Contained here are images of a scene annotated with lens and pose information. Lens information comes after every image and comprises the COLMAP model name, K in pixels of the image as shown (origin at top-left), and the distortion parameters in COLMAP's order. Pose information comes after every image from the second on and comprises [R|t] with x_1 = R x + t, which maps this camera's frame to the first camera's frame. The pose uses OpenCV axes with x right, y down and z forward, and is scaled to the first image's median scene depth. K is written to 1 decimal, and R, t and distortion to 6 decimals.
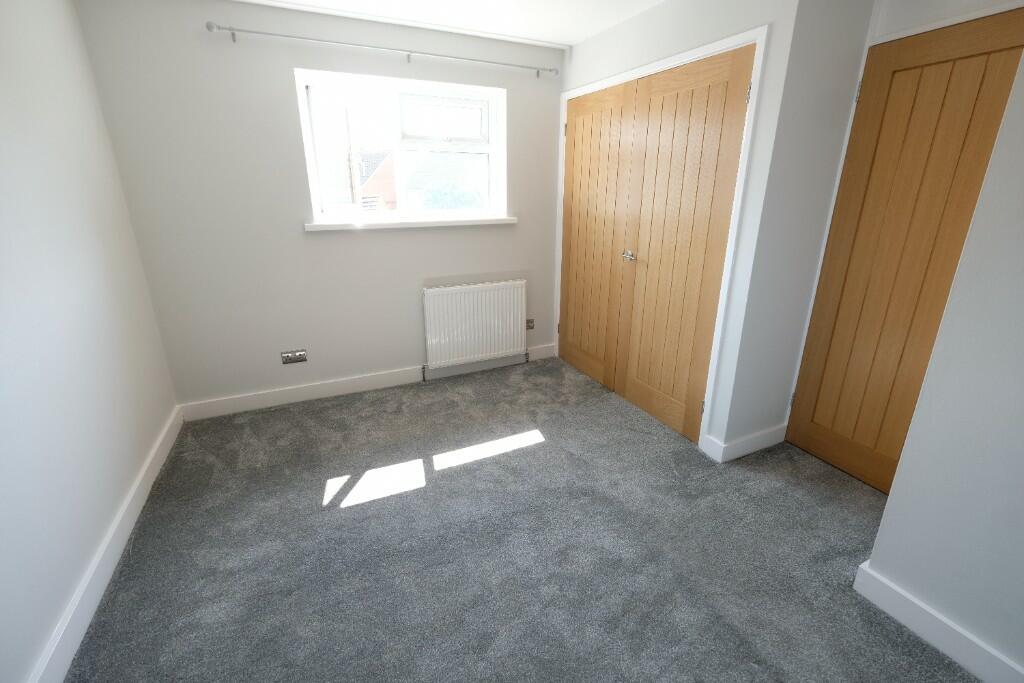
lens RADIAL K [[445.1, 0, 512.5], [0, 445.1, 340.2], [0, 0, 1]] dist [-0.002535, -0.000585]
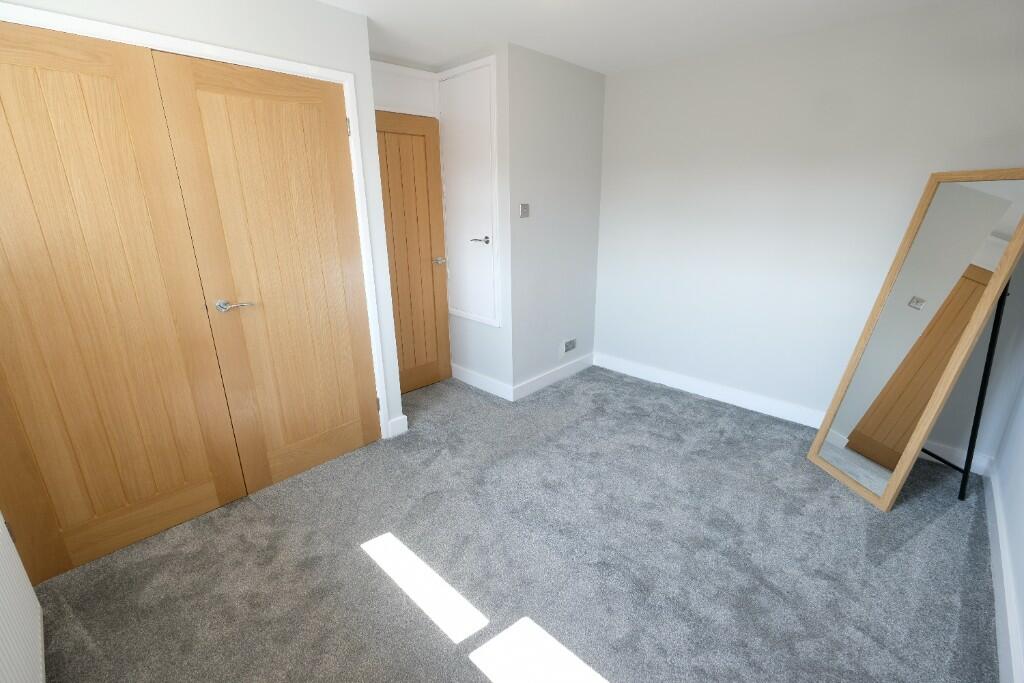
lens RADIAL K [[445.1, 0, 511.5], [0, 445.1, 338.3], [0, 0, 1]] dist [-0.002535, -0.000585]
pose [[-0.357525, -0.276087, 0.892161, -0.636514], [0.312118, 0.865049, 0.392775, -0.323031], [-0.880204, 0.418887, -0.223105, 0.891782]]
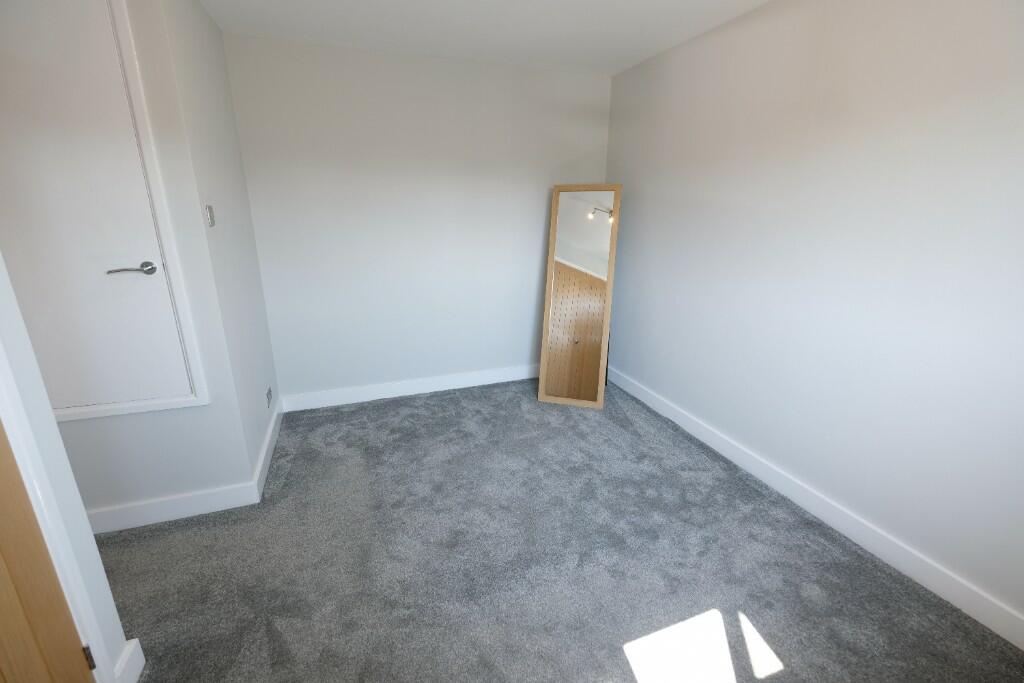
lens RADIAL K [[445.1, 0, 510.2], [0, 445.1, 339.5], [0, 0, 1]] dist [-0.002535, -0.000585]
pose [[-0.996079, -0.027117, 0.084206, -0.062662], [0.027557, 0.809392, 0.586622, -0.402935], [-0.084063, 0.586643, -0.805471, 1.153022]]
